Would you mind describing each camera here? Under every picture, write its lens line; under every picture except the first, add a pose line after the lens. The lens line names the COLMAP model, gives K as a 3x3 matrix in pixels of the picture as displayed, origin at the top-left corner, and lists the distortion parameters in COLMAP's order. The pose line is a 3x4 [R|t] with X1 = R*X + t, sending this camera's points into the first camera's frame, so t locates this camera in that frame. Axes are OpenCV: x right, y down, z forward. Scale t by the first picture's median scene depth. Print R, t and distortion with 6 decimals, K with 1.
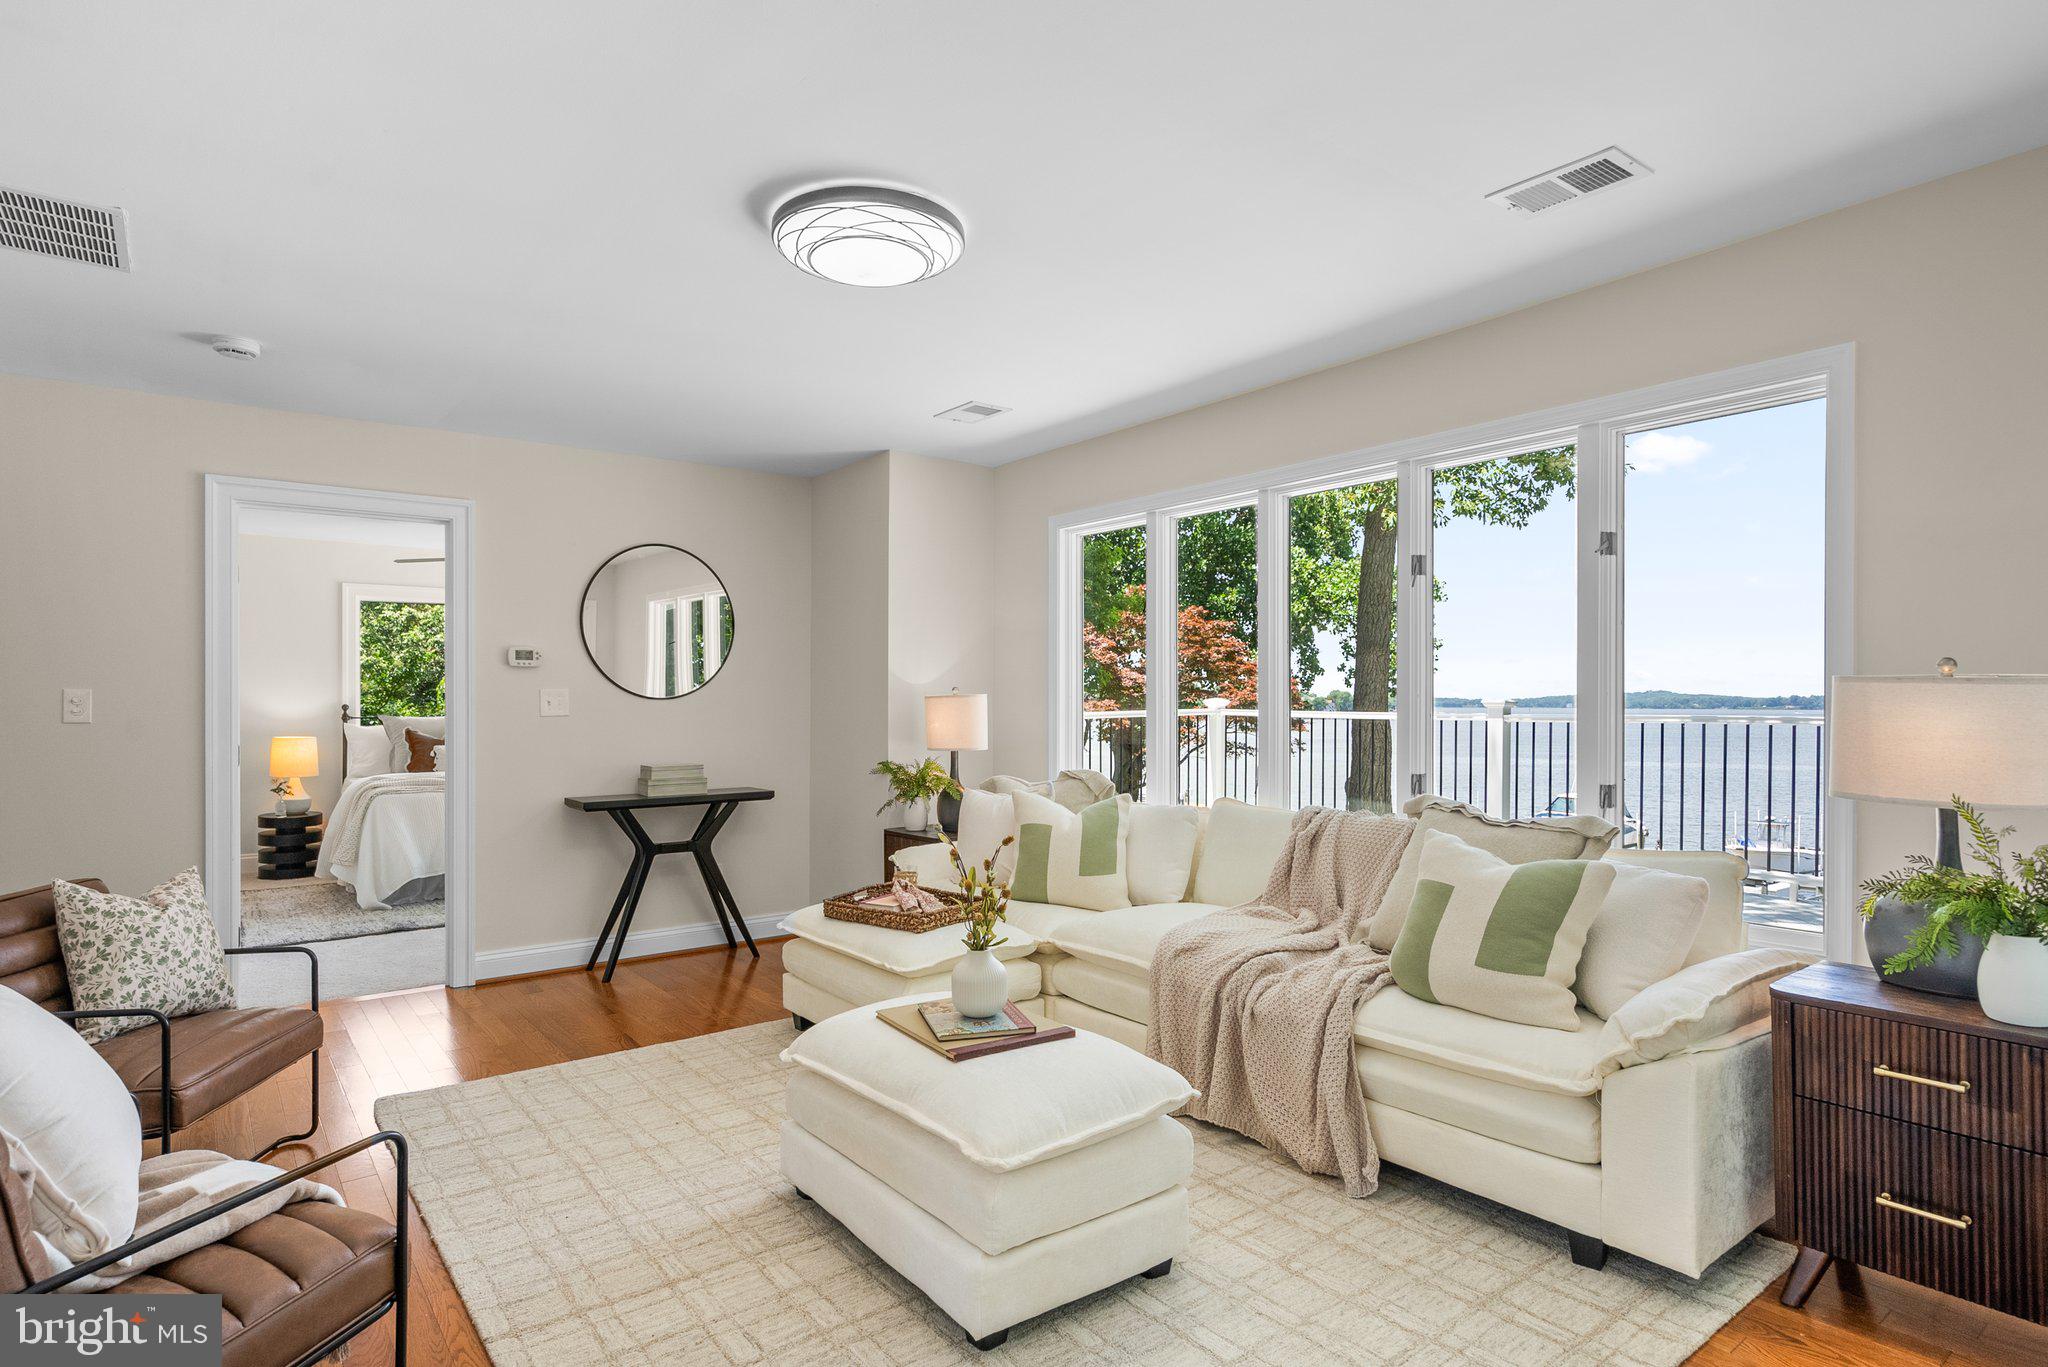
lens RADIAL K [[1067.8, 0, 1028.9], [0, 1067.8, 704.5], [0, 0, 1]] dist [-0.002354, 0.000402]
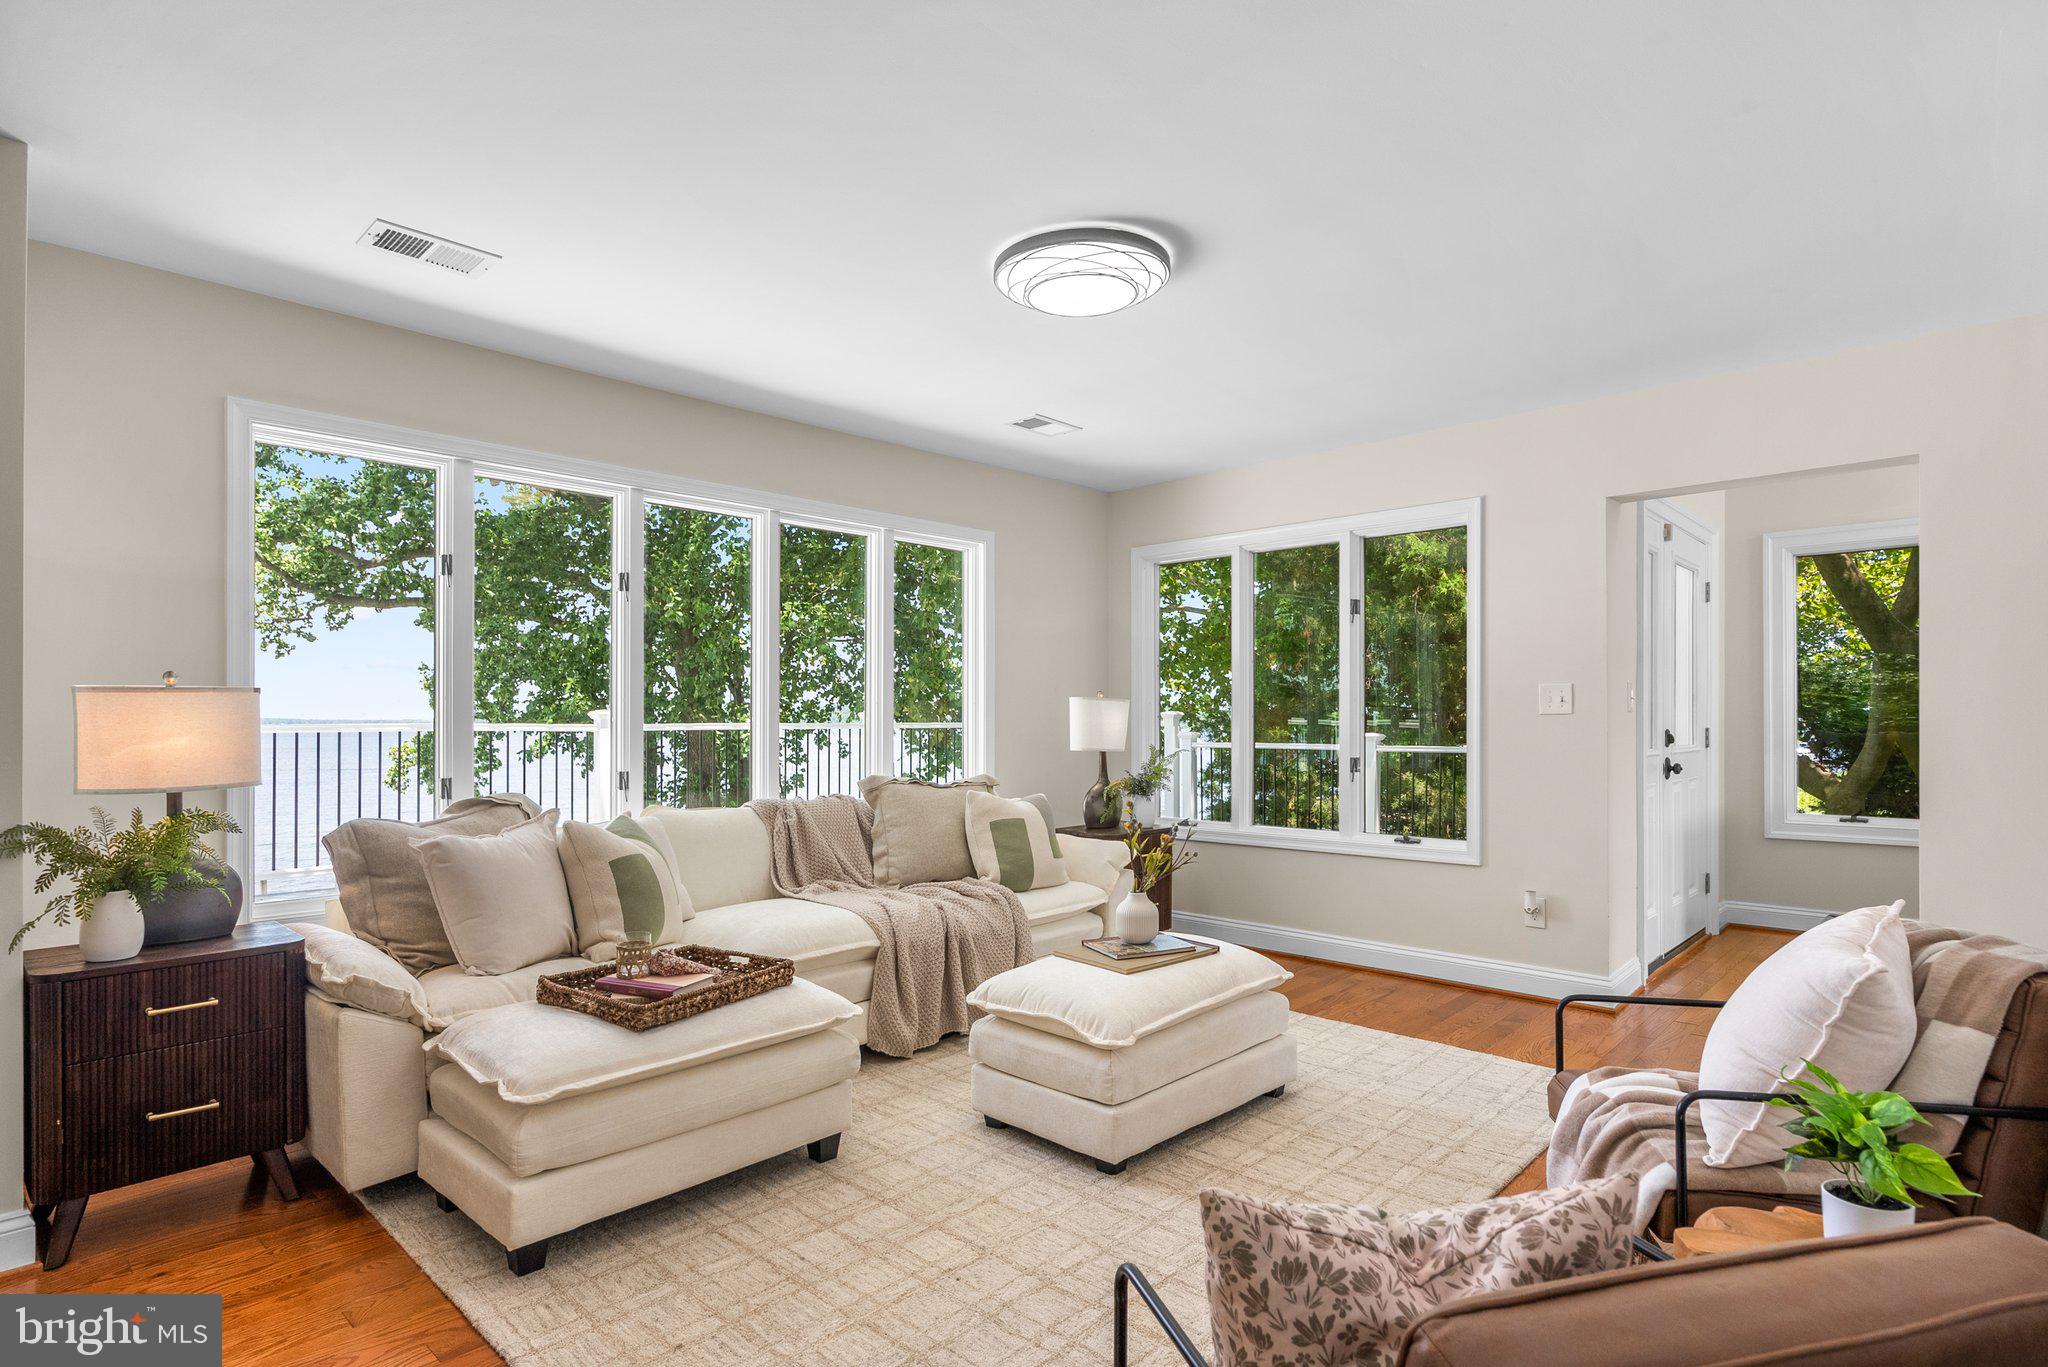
lens RADIAL K [[1067.8, 0, 1028.9], [0, 1067.8, 704.5], [0, 0, 1]] dist [-0.002354, 0.000402]
pose [[-0.144024, 0.009314, 0.989530, -0.957405], [0.003312, 0.999955, -0.008930, 0.005244], [-0.989569, 0.001991, -0.144049, 0.950341]]
